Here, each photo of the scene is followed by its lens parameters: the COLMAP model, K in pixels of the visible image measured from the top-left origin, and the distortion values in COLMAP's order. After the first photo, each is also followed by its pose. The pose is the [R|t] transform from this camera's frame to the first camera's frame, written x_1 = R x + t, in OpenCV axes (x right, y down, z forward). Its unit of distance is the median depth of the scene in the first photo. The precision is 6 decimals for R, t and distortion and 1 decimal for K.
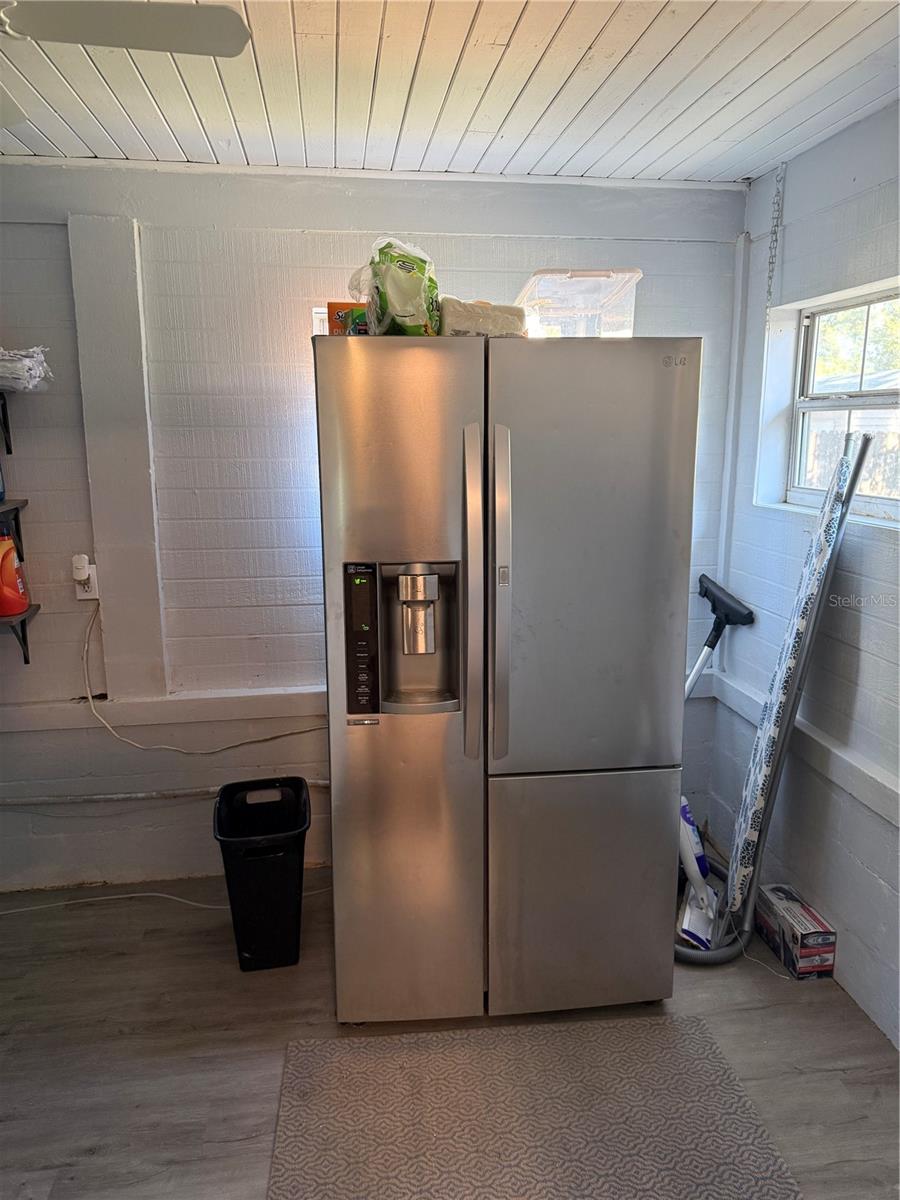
lens RADIAL K [[837.6, 0, 450.0], [0, 837.6, 600.0], [0, 0, 1]] dist [0.088520, -0.113936]
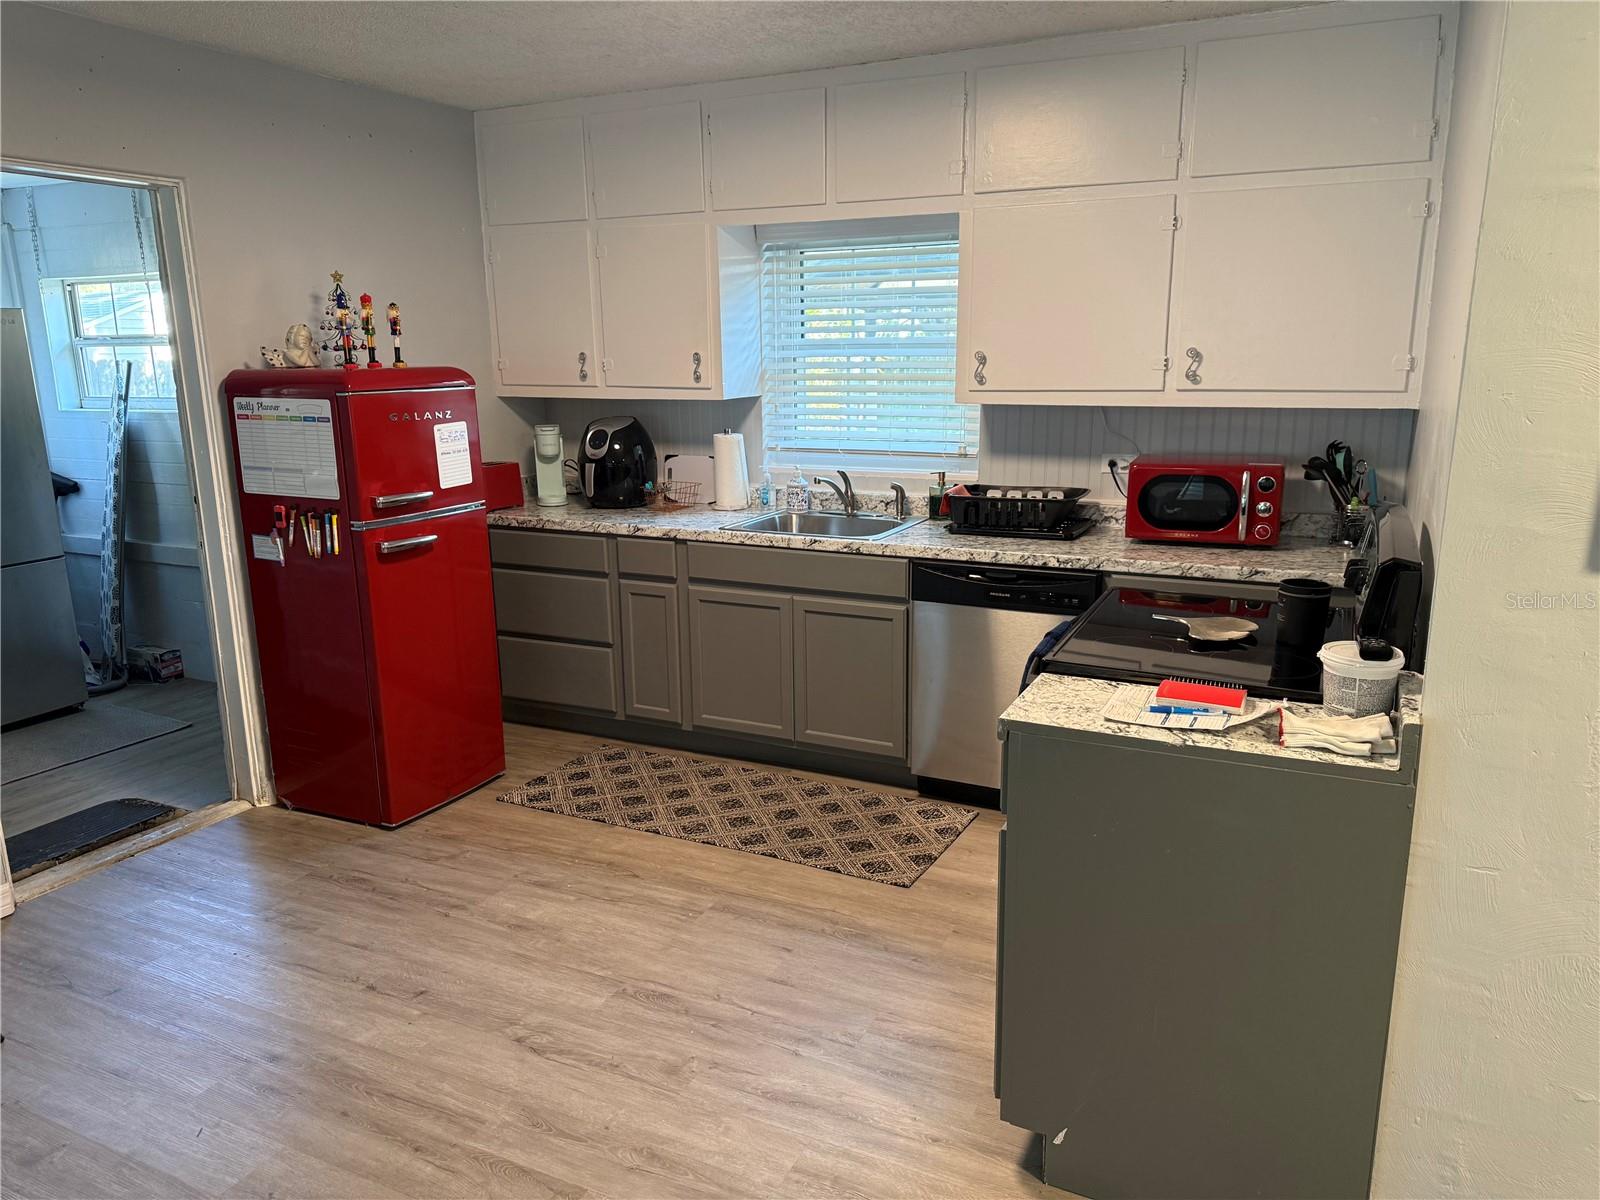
lens RADIAL K [[1116.8, 0, 804.4], [0, 1116.8, 600.1], [0, 0, 1]] dist [0.088520, -0.113936]
pose [[0.554602, -0.189644, 0.810217, -0.727218], [0.181184, 0.977843, 0.104857, 0.294815], [-0.812151, 0.088644, 0.576674, -1.438520]]
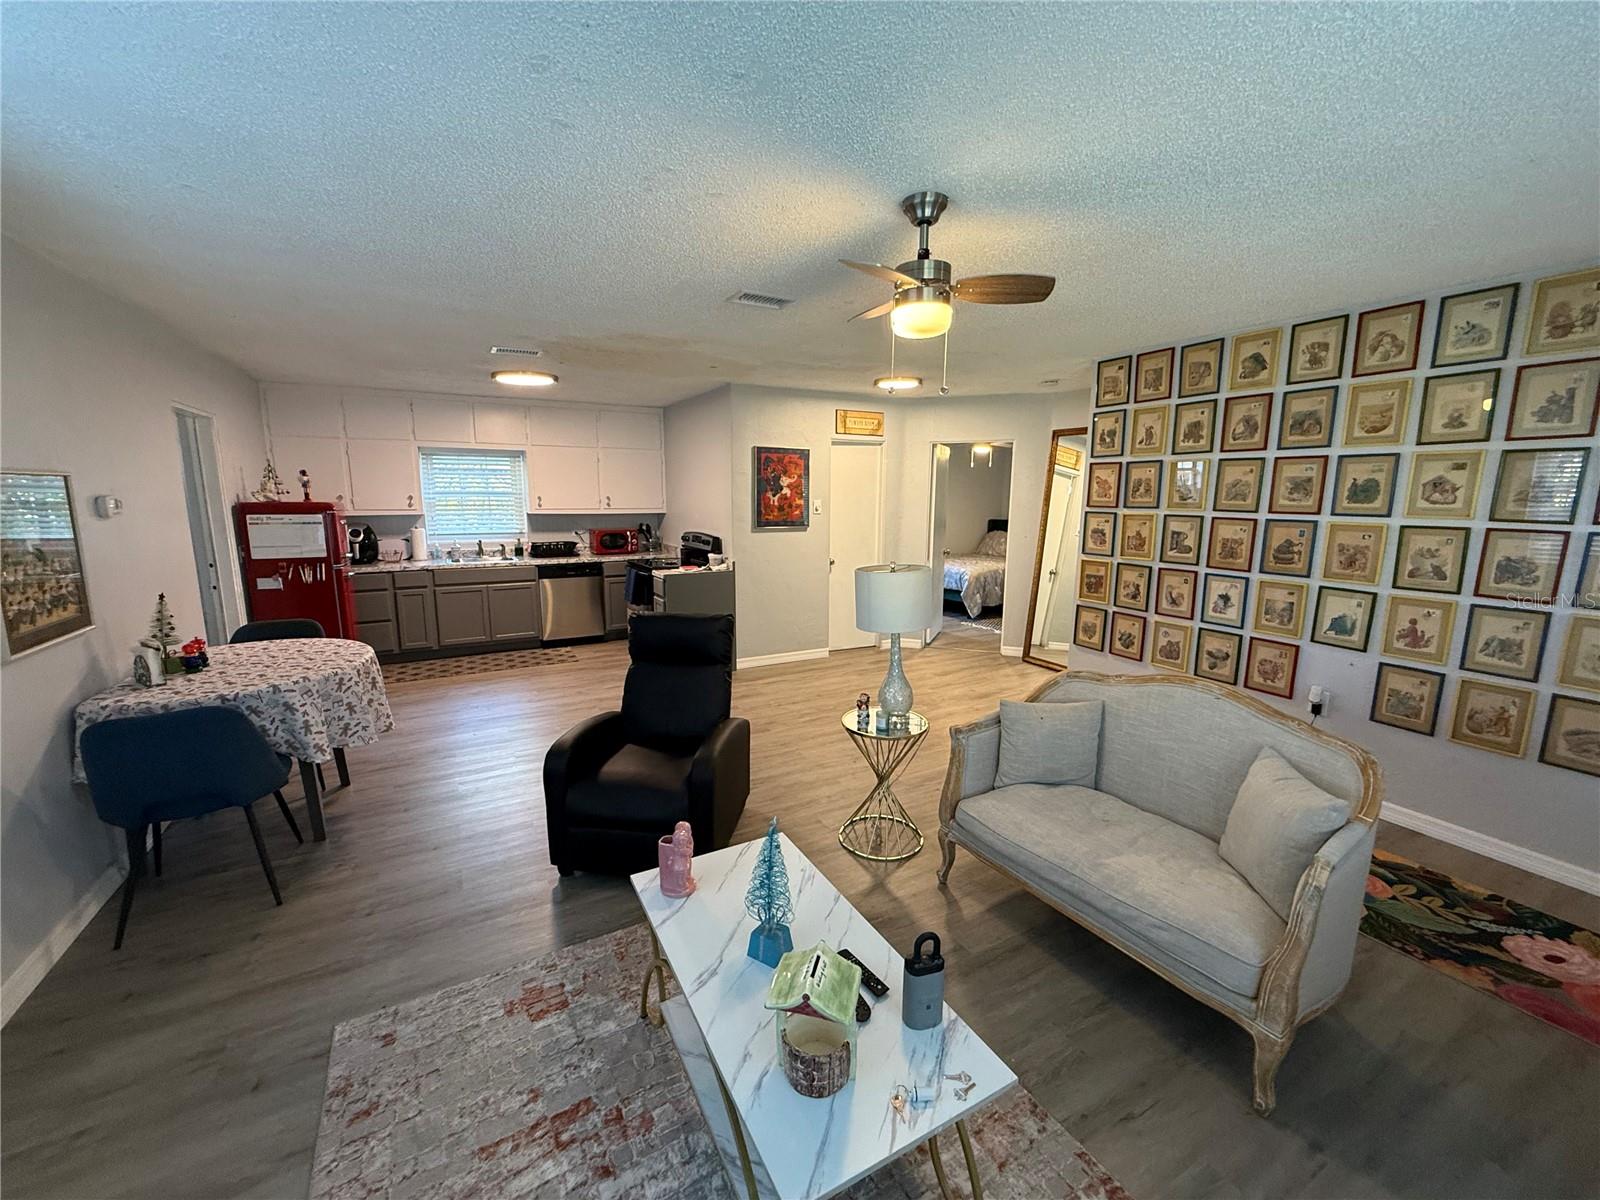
lens RADIAL K [[635.8, 0, 796.8], [0, 635.8, 600.0], [0, 0, 1]] dist [0.001645, 0.000082]
pose [[-0.358857, -0.157138, 0.920070, -2.192342], [0.186810, 0.953692, 0.235742, 0.146843], [-0.914507, 0.256476, -0.312884, -0.779568]]
